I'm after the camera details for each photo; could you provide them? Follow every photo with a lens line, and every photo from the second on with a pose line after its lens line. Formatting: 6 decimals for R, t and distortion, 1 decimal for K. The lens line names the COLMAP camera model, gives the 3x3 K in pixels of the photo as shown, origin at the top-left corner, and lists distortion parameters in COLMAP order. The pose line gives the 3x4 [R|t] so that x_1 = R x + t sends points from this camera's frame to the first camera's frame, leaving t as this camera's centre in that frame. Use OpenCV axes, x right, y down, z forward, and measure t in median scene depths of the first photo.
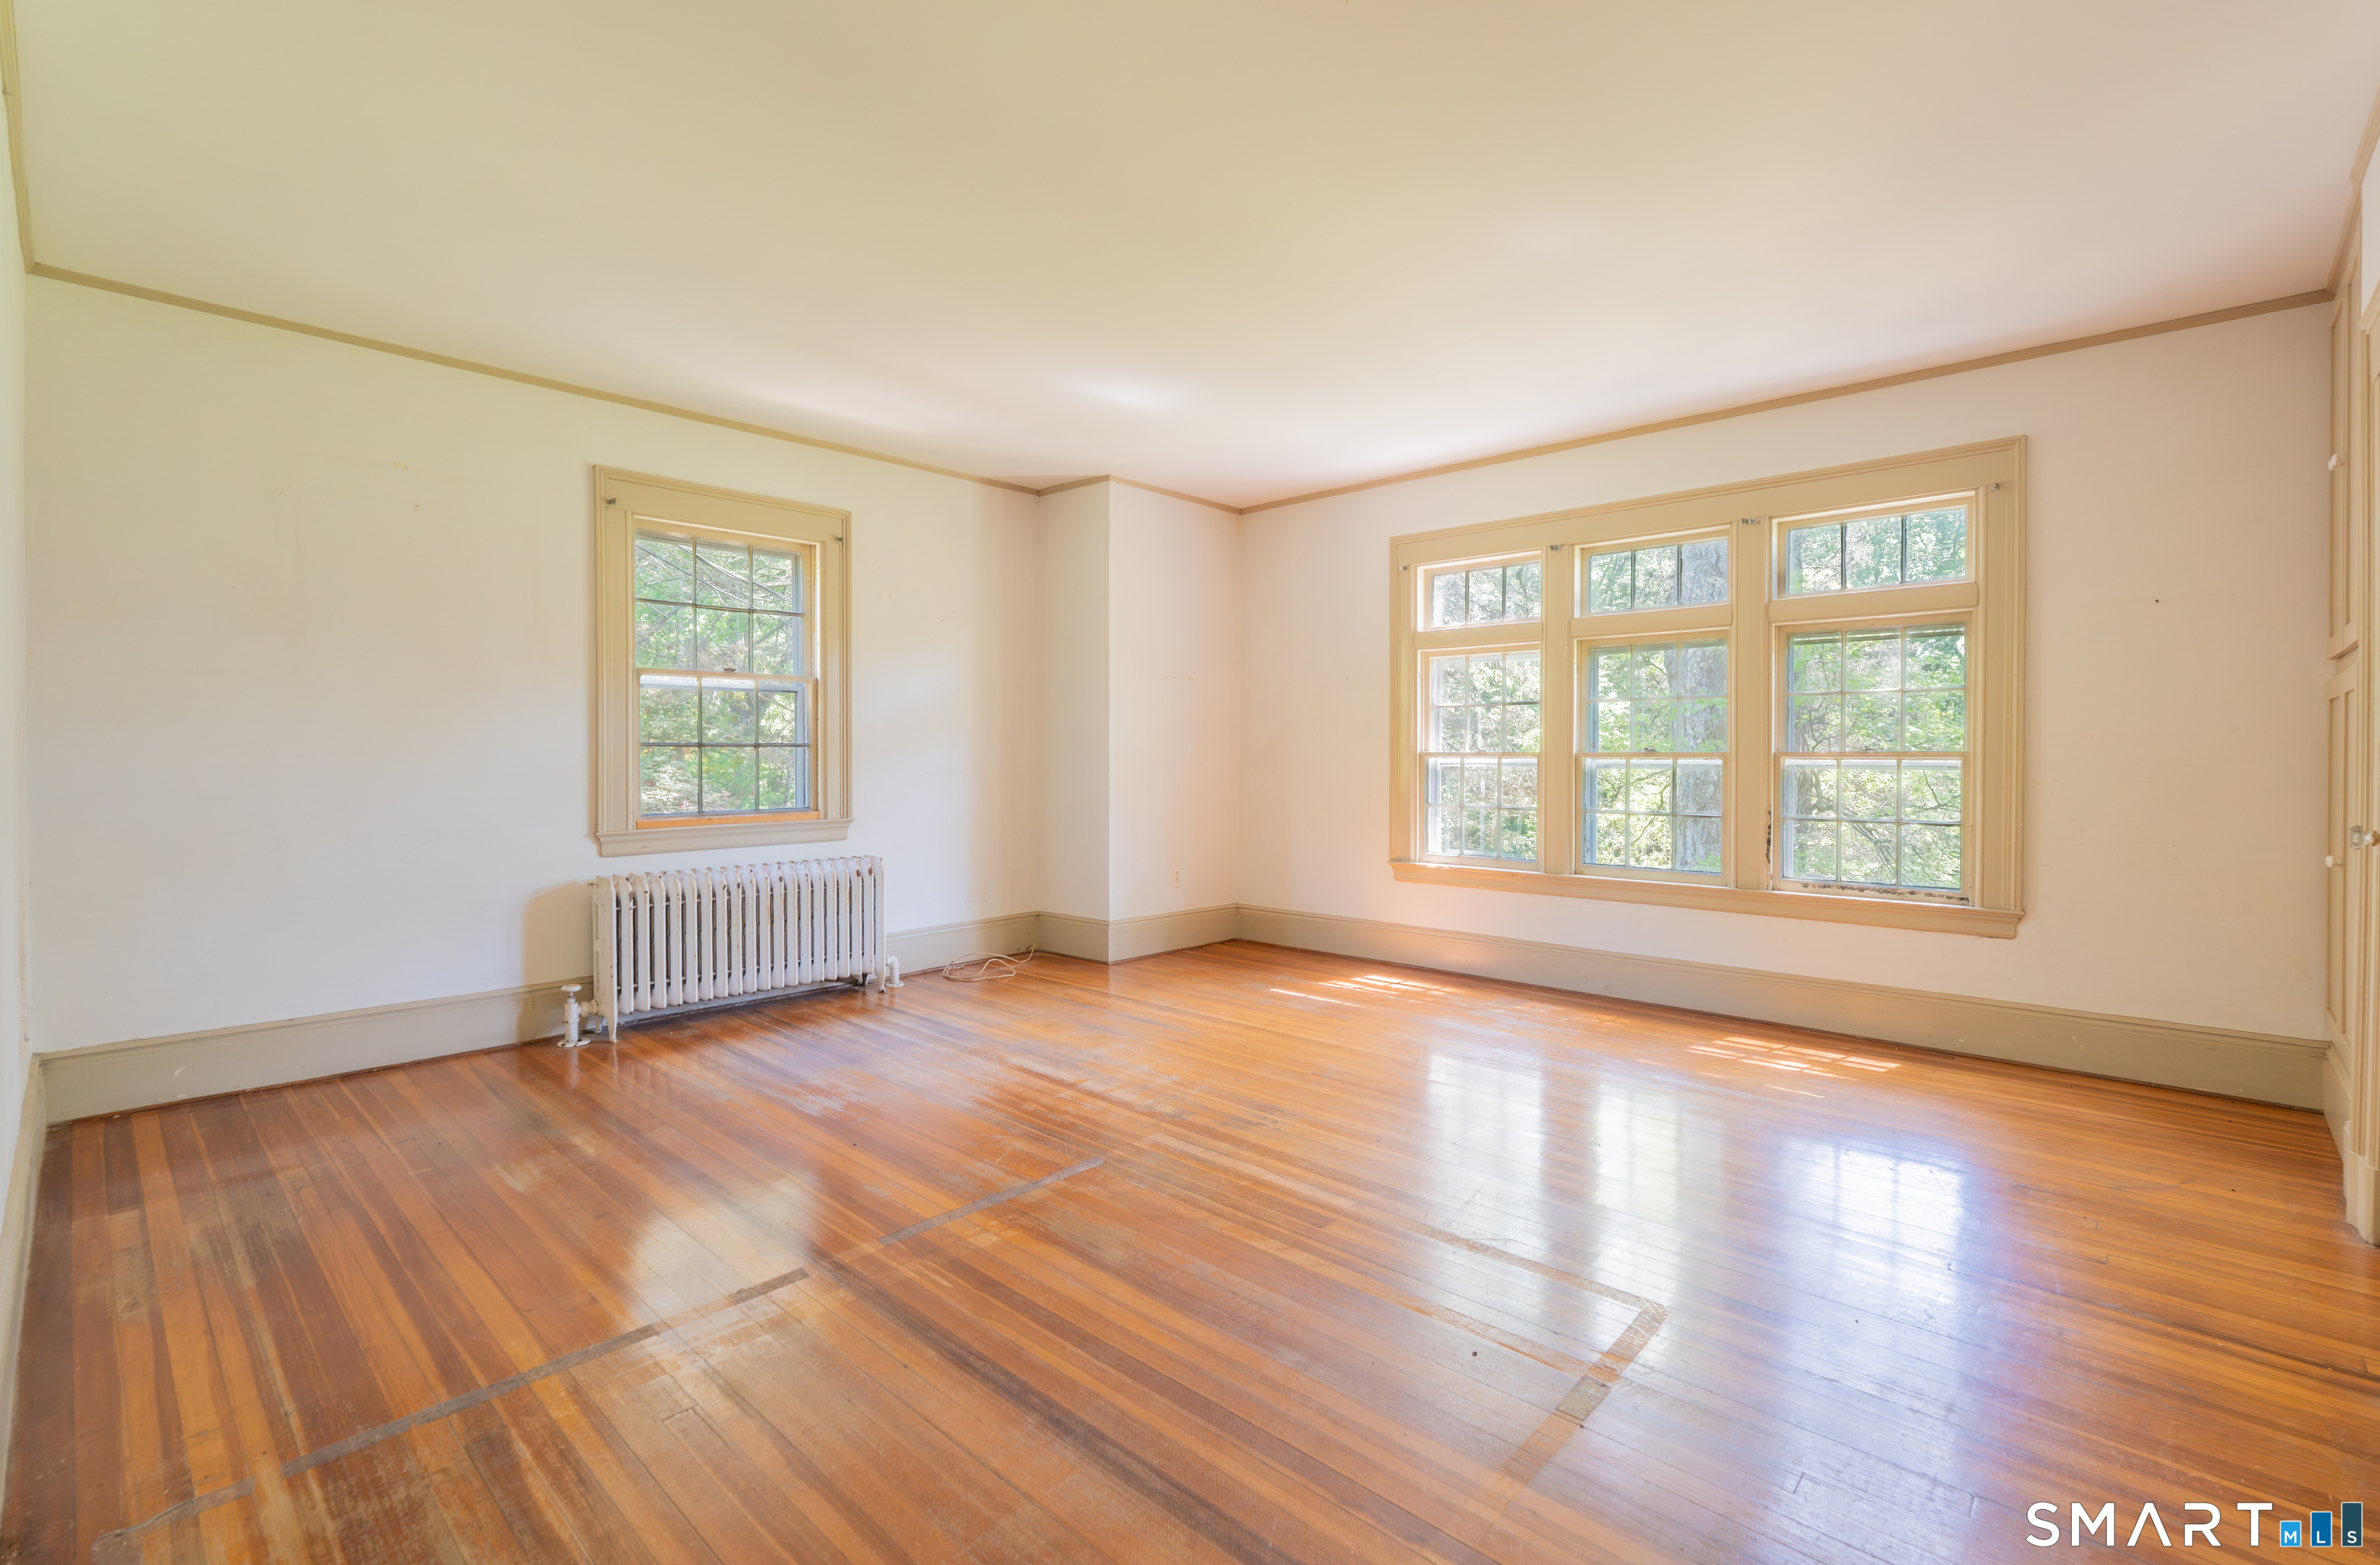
lens RADIAL K [[1060.8, 0, 1190.0], [0, 1060.8, 782.5], [0, 0, 1]] dist [0.000061, 0.000002]
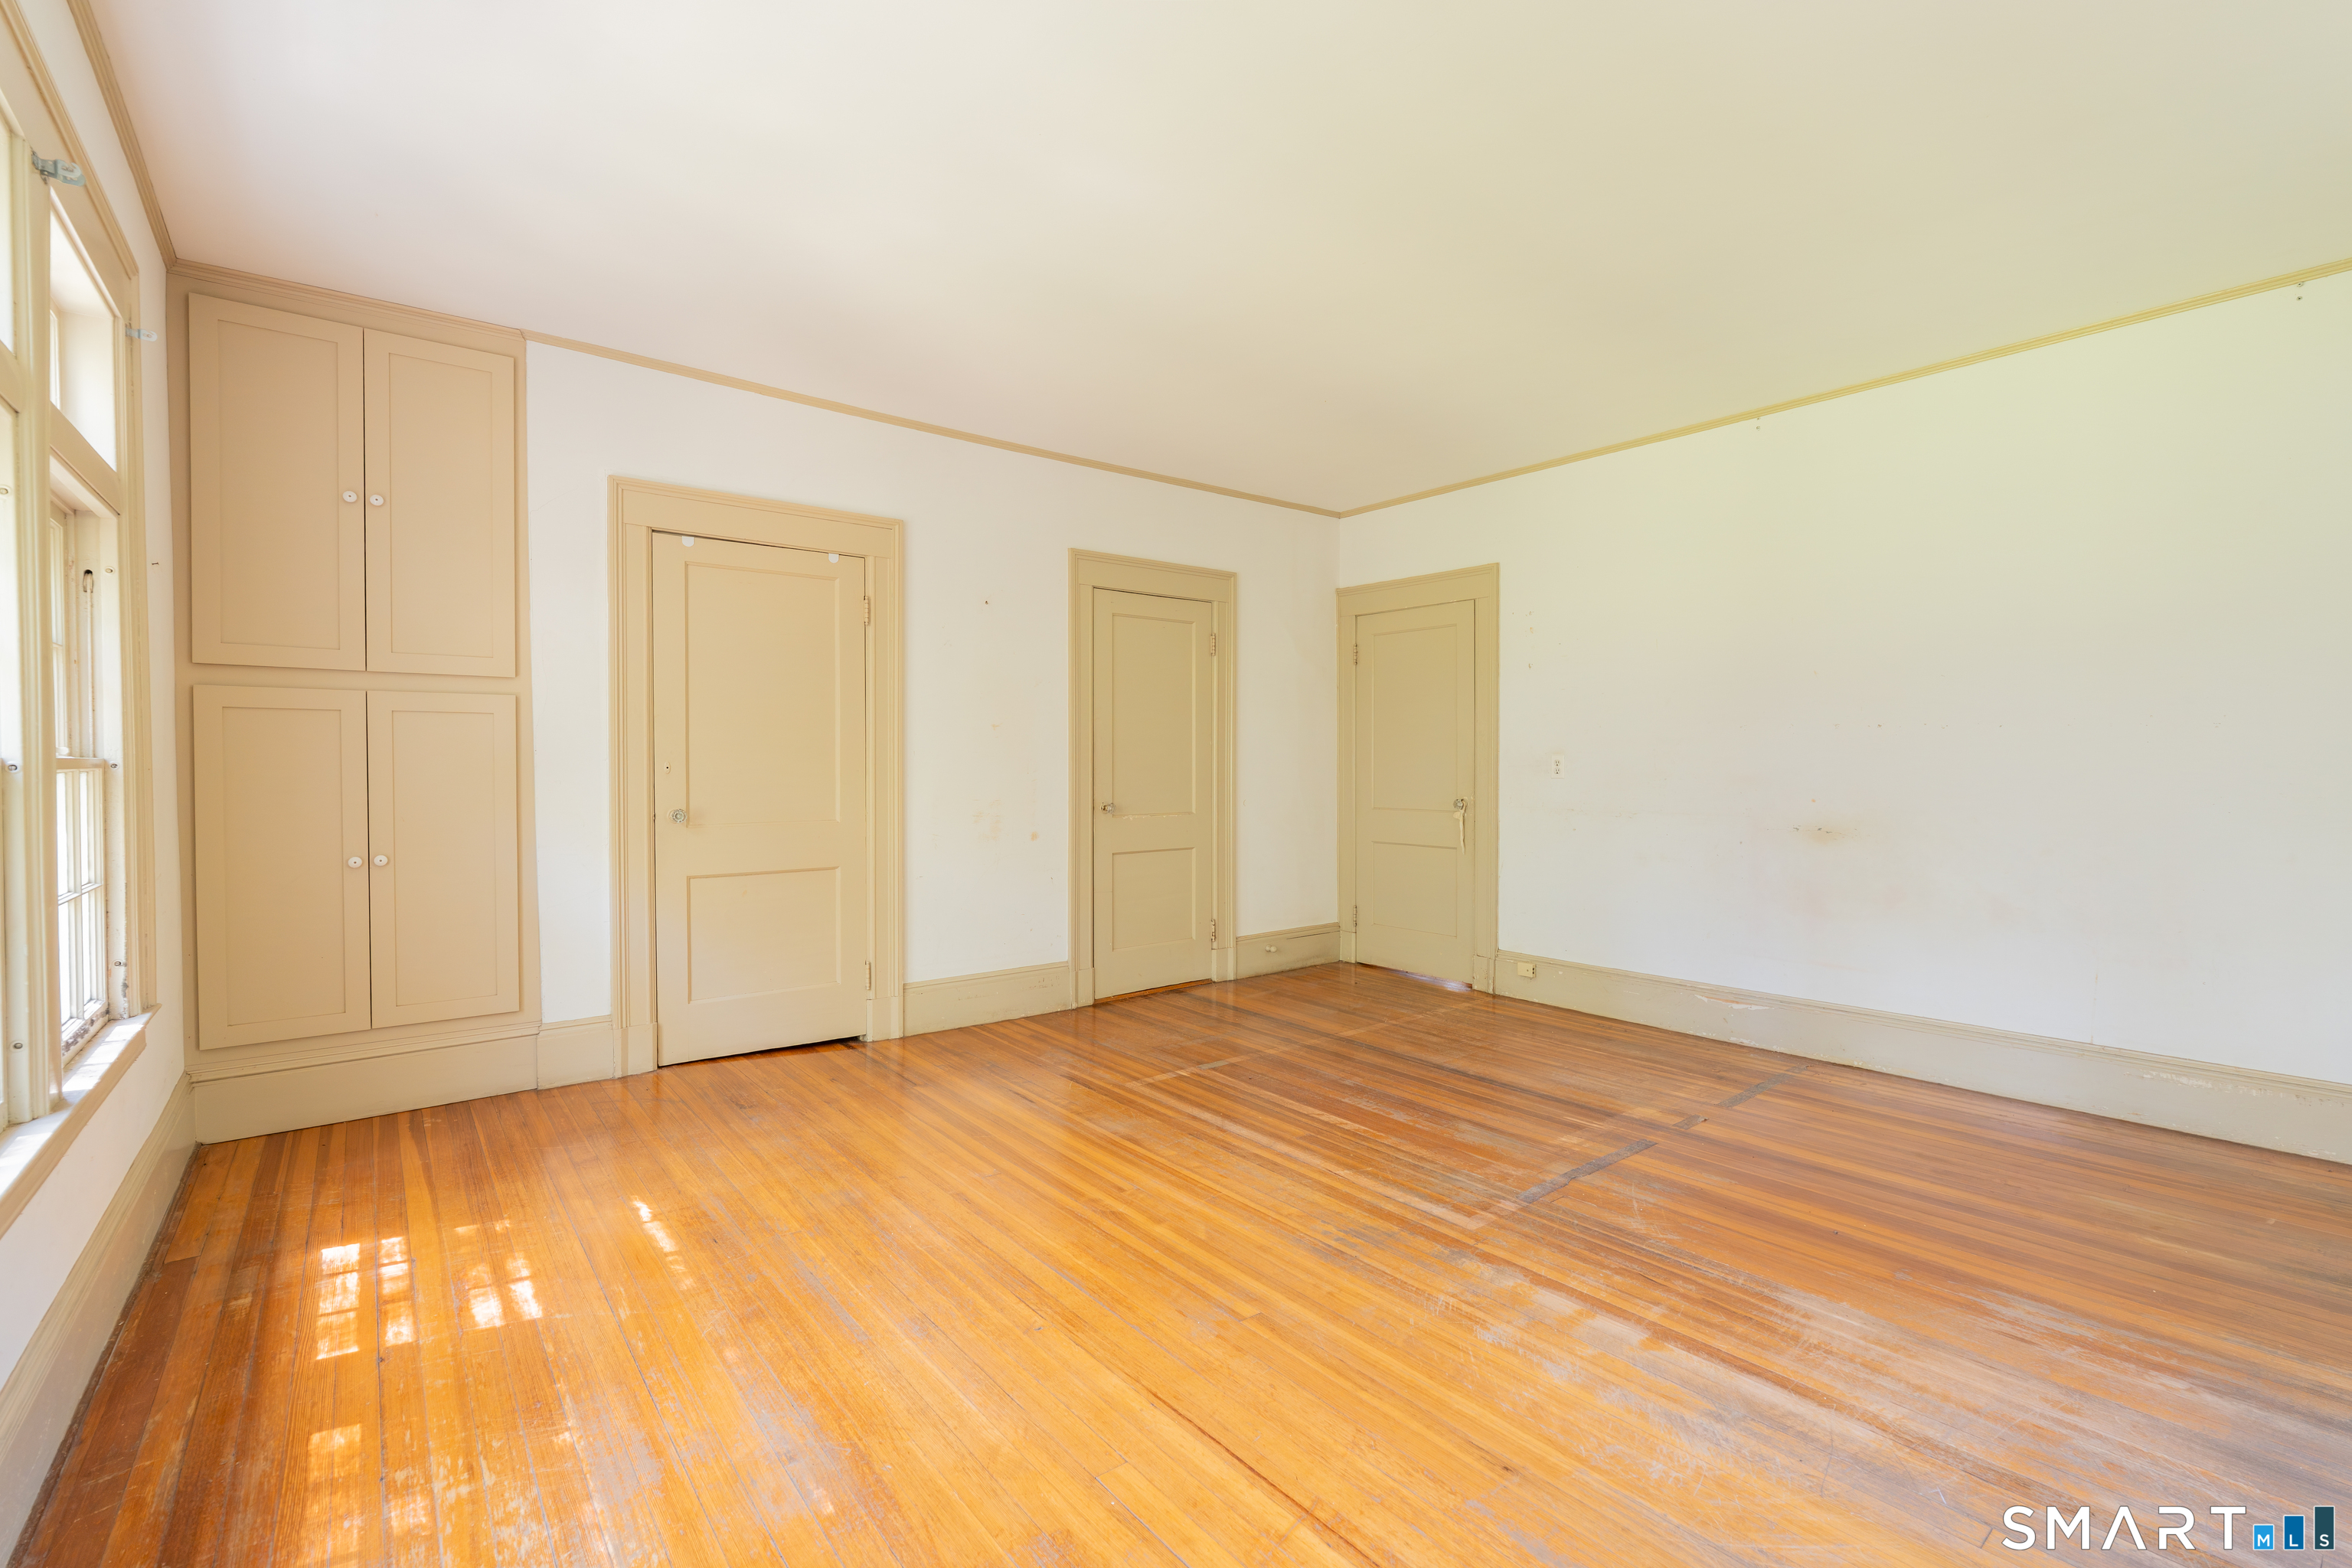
lens RADIAL K [[1035.0, 0, 1176.0], [0, 1035.0, 784.0], [0, 0, 1]] dist [-0.000072, -0.000089]
pose [[-0.989008, -0.003566, 0.147821, 0.077316], [0.002451, 0.999176, 0.040507, -0.046863], [-0.147843, 0.040424, -0.988184, 1.751594]]
